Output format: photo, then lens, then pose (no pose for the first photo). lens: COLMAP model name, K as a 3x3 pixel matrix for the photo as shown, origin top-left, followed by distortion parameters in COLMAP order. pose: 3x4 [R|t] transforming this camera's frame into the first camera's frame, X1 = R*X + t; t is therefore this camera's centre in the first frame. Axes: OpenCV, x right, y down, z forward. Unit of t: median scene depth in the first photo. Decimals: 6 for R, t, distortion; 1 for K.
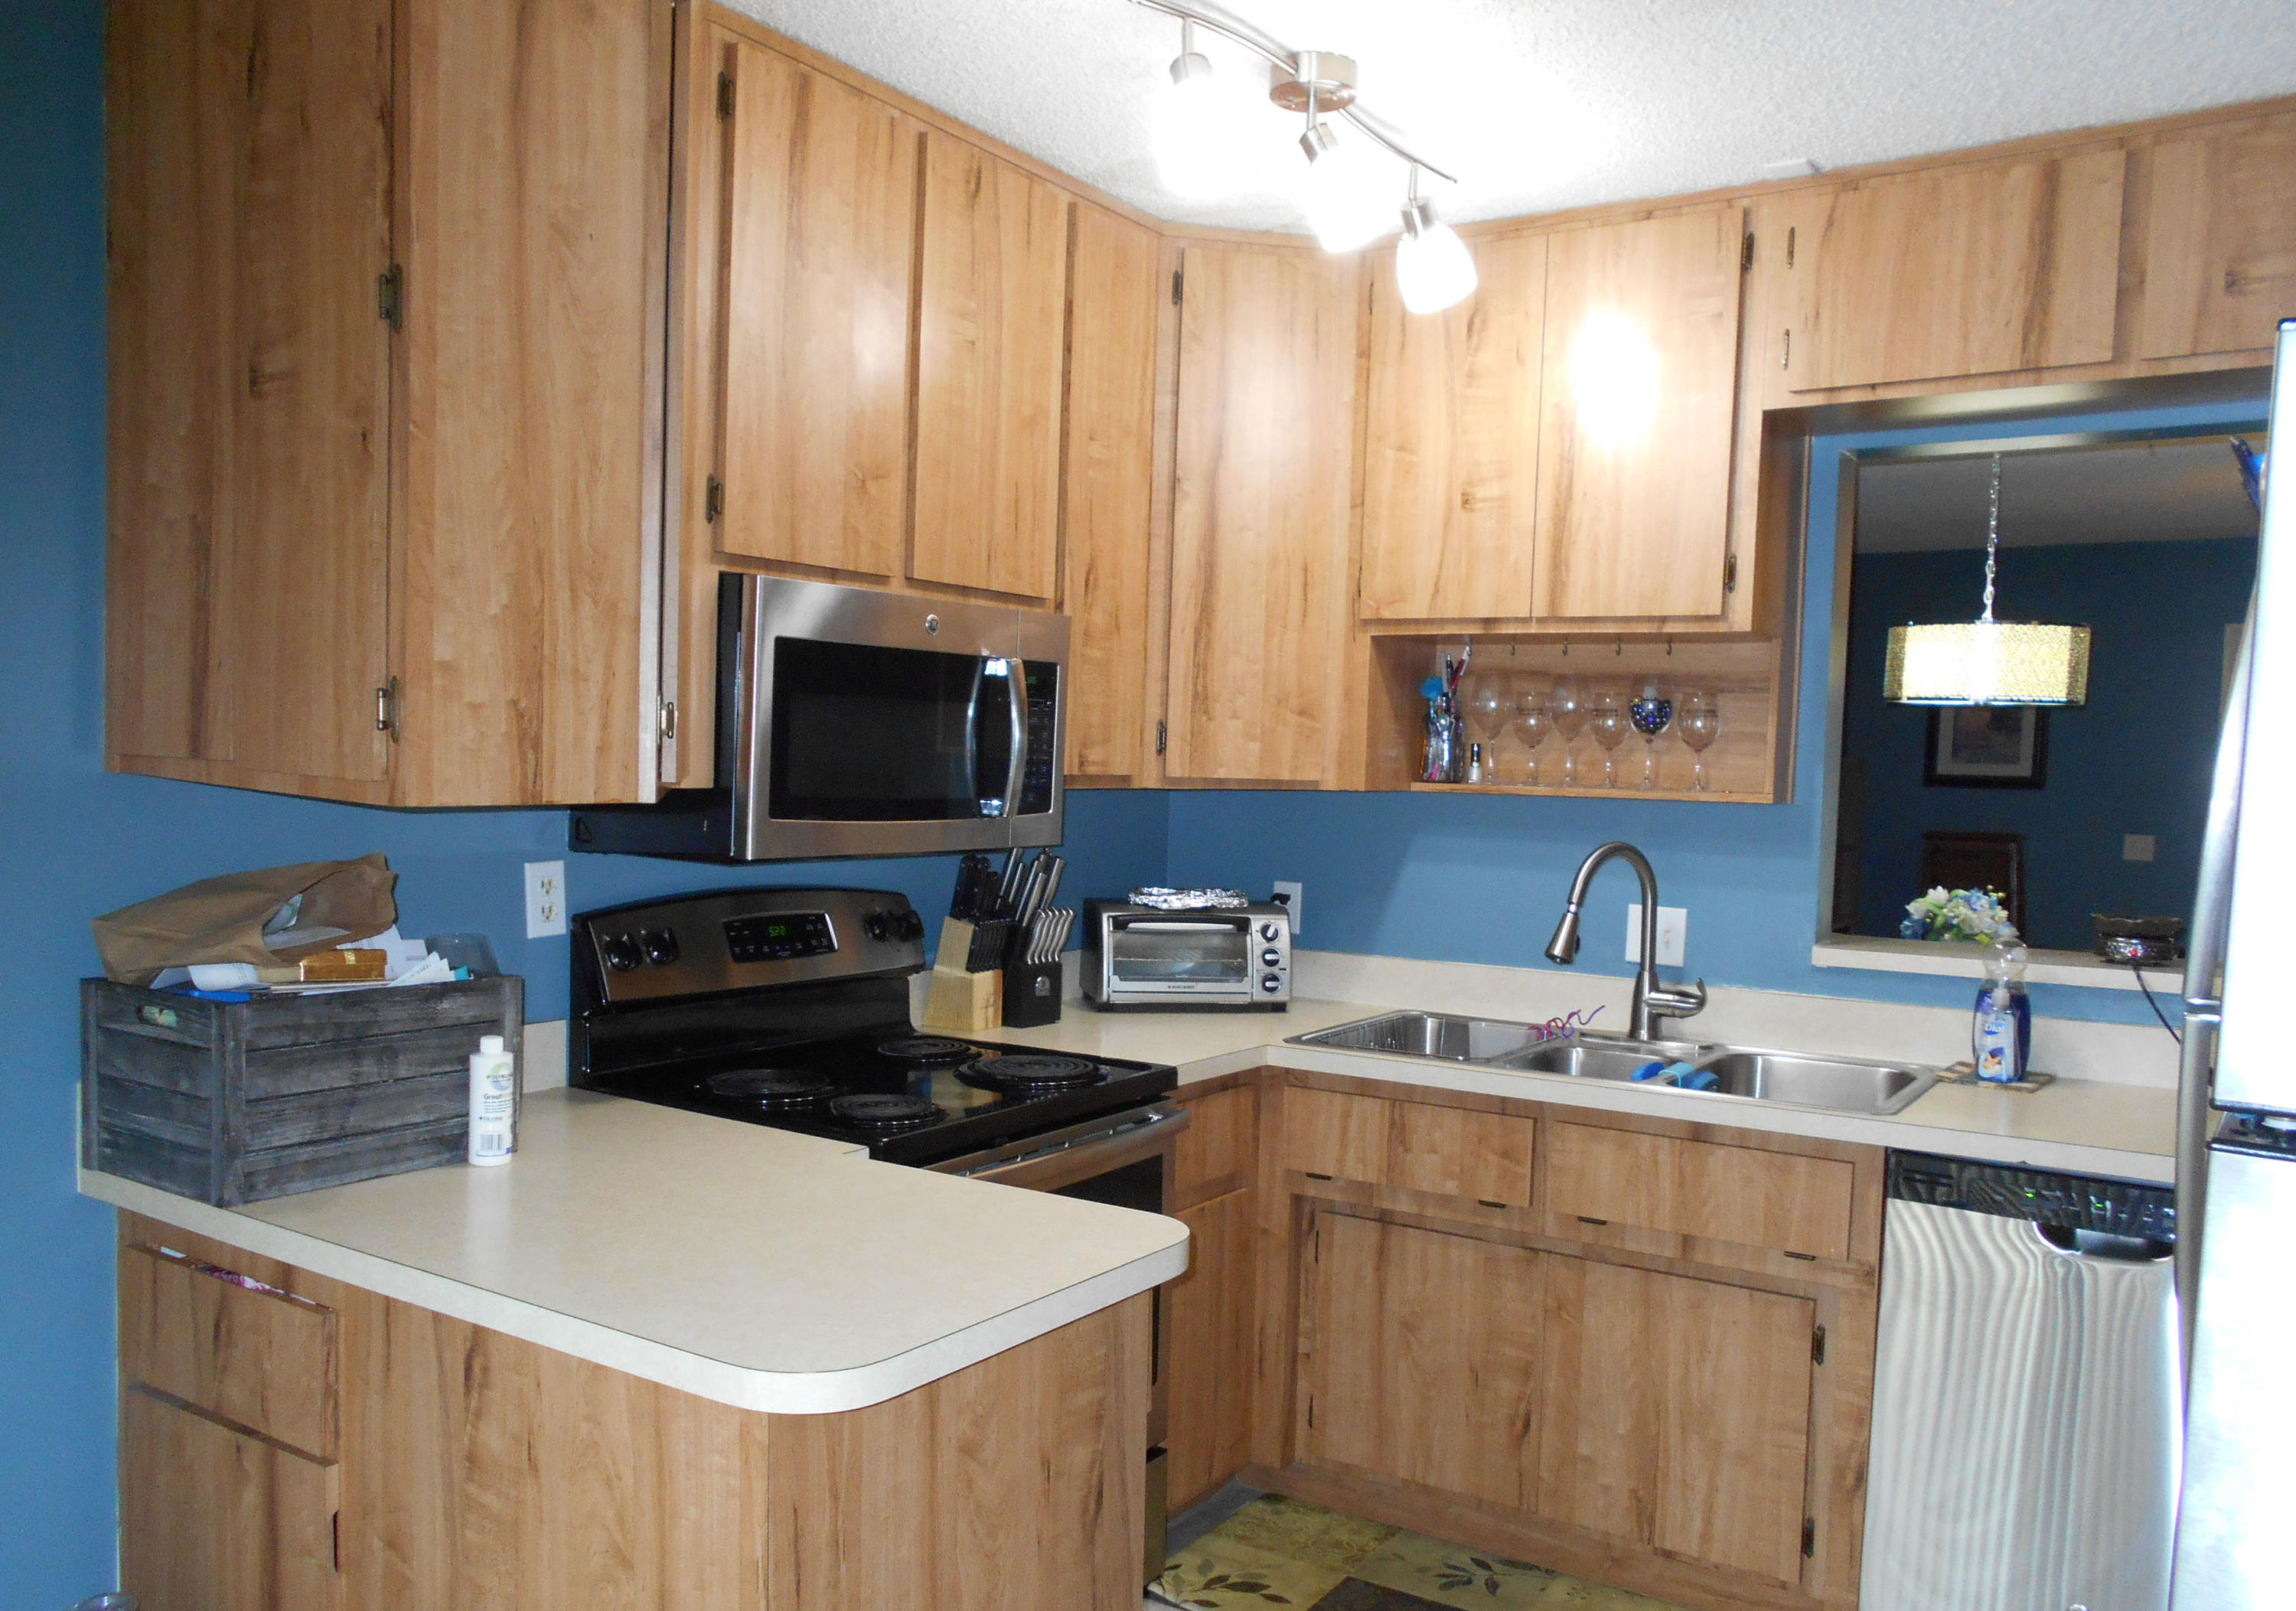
lens RADIAL K [[1839.3, 0, 1150.3], [0, 1839.3, 844.2], [0, 0, 1]] dist [-0.039868, 0.170079]
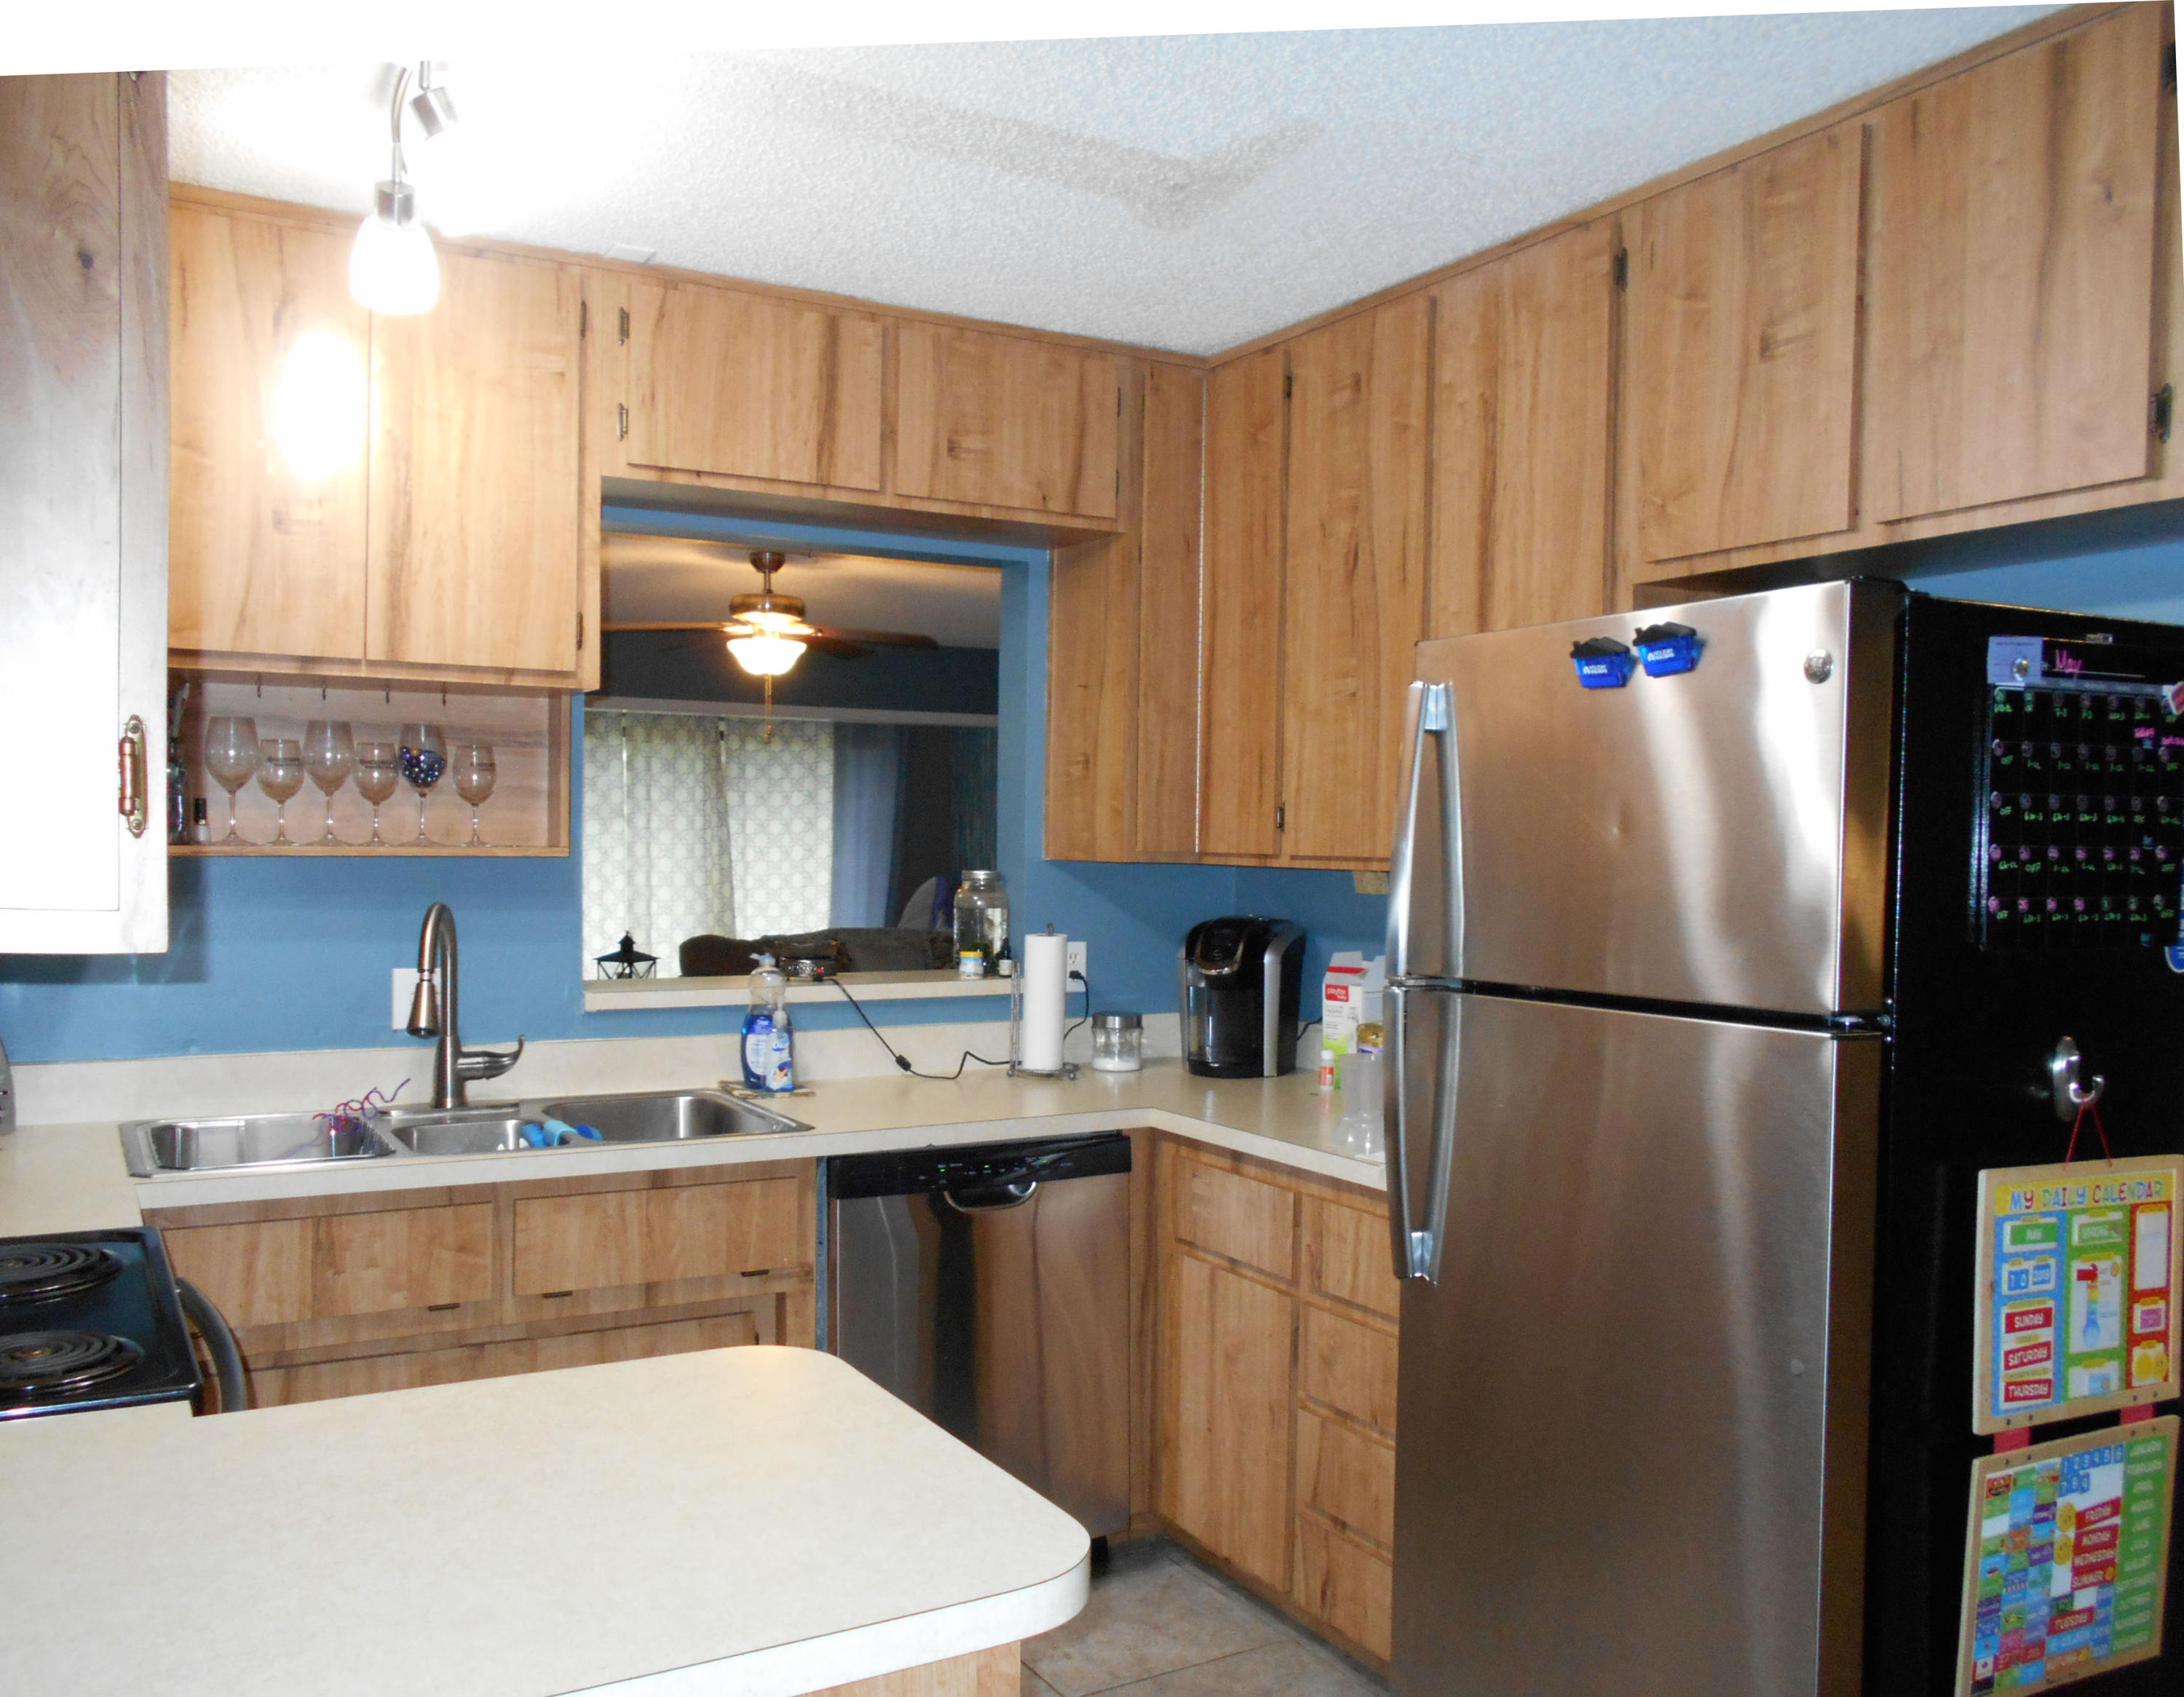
lens RADIAL K [[1817.2, 0, 1092.0], [0, 1817.2, 848.5], [0, 0, 1]] dist [0.011975, 0.004799]
pose [[0.478112, -0.028802, 0.877826, -0.440599], [0.041877, 0.999073, 0.009971, -0.026052], [-0.877300, 0.031993, 0.478875, 0.275261]]
